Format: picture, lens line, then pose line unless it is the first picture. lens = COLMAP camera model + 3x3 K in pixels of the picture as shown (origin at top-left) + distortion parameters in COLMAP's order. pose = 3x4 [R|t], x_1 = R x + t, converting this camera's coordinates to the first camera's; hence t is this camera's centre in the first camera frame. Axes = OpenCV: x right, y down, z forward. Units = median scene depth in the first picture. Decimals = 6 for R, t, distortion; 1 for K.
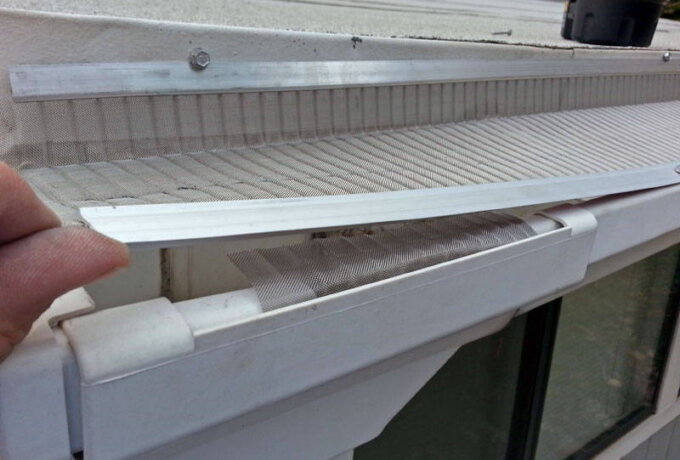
lens RADIAL K [[572.2, 0, 340.0], [0, 572.2, 230.0], [0, 0, 1]] dist [0.147404, -0.304594]
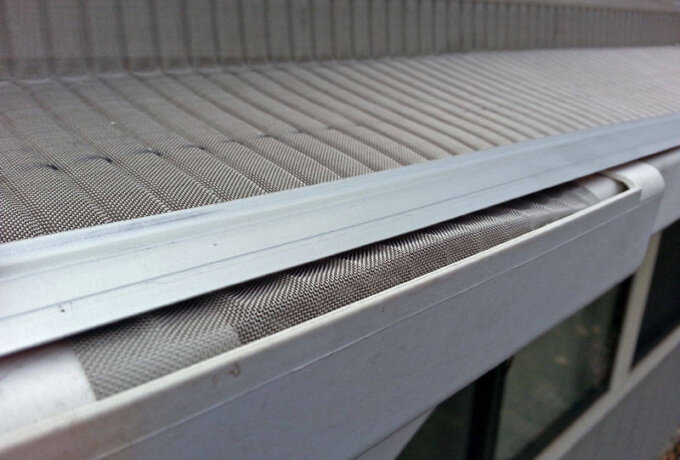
lens RADIAL K [[572.2, 0, 340.0], [0, 572.2, 230.0], [0, 0, 1]] dist [0.147404, -0.304594]
pose [[0.994721, -0.036908, 0.095754, -0.002367], [0.033435, 0.998732, 0.037623, 0.004932], [-0.097021, -0.034223, 0.994694, 0.327664]]
